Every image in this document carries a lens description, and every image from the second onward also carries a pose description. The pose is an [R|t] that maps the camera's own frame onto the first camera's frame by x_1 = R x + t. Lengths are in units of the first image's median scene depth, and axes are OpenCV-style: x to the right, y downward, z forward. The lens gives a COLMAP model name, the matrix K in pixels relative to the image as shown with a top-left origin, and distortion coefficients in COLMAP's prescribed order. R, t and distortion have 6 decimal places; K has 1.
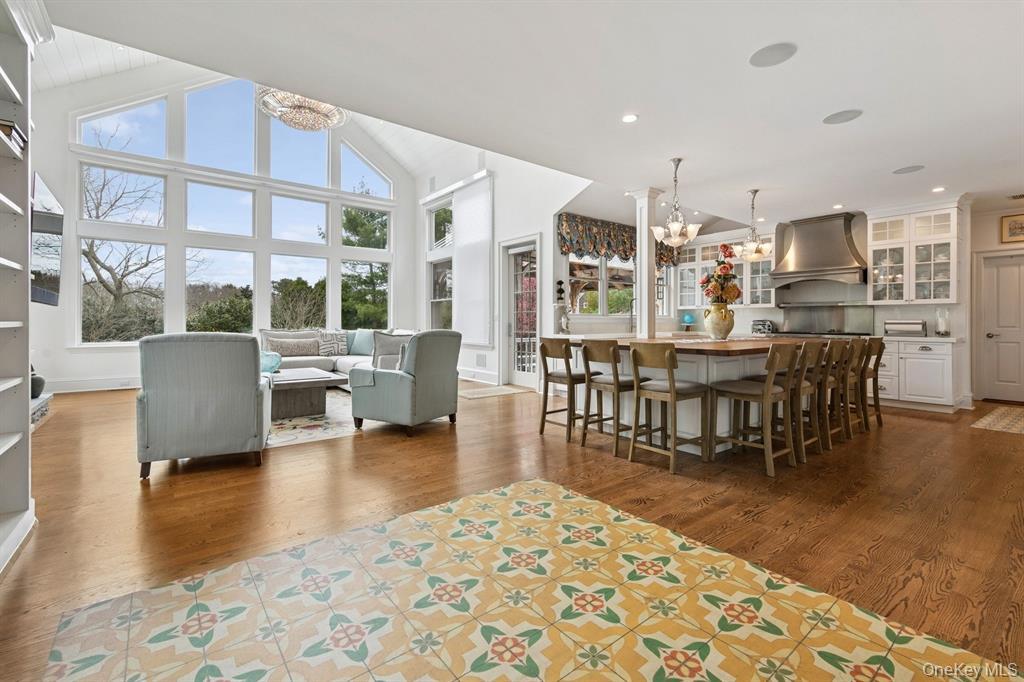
lens RADIAL K [[449.2, 0, 511.1], [0, 449.2, 322.2], [0, 0, 1]] dist [-0.000968, -0.000044]
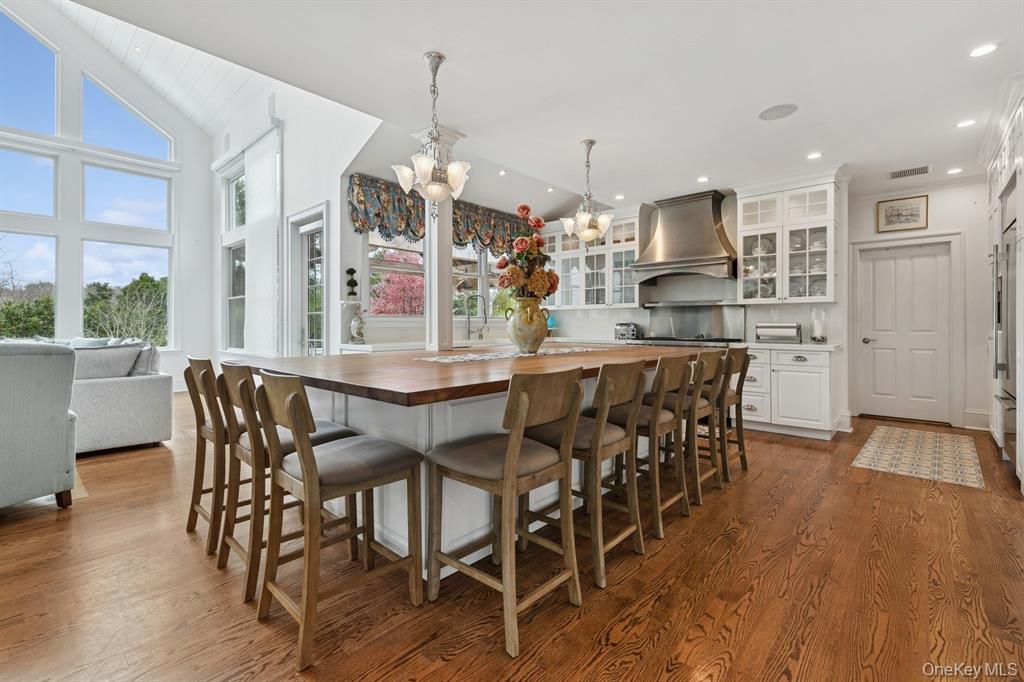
lens RADIAL K [[449.3, 0, 511.2], [0, 449.3, 325.9], [0, 0, 1]] dist [-0.000347, 0.000068]
pose [[0.985542, -0.003088, 0.169404, 0.256174], [0.002775, 0.999994, 0.002086, -0.002121], [-0.169410, -0.001586, 0.985544, 0.272263]]
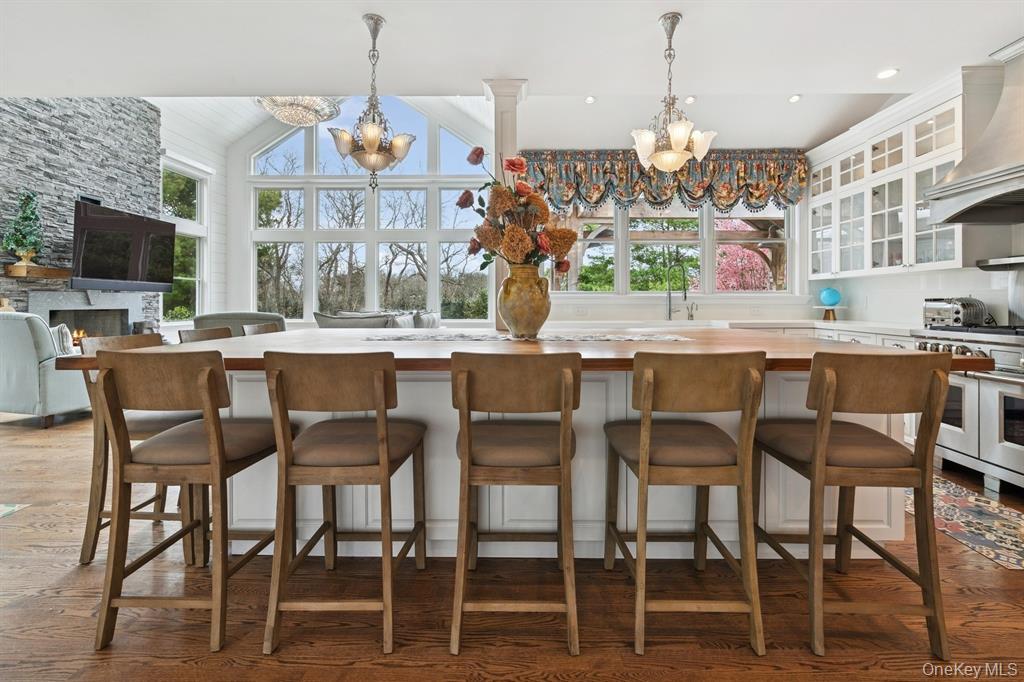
lens RADIAL K [[451.7, 0, 512.1], [0, 451.7, 301.1], [0, 0, 1]] dist [-0.001570, 0.000009]
pose [[0.780787, -0.004057, -0.624784, 0.599664], [0.000922, 0.999985, -0.005341, -0.000119], [0.624797, 0.003594, 0.780779, 0.460590]]
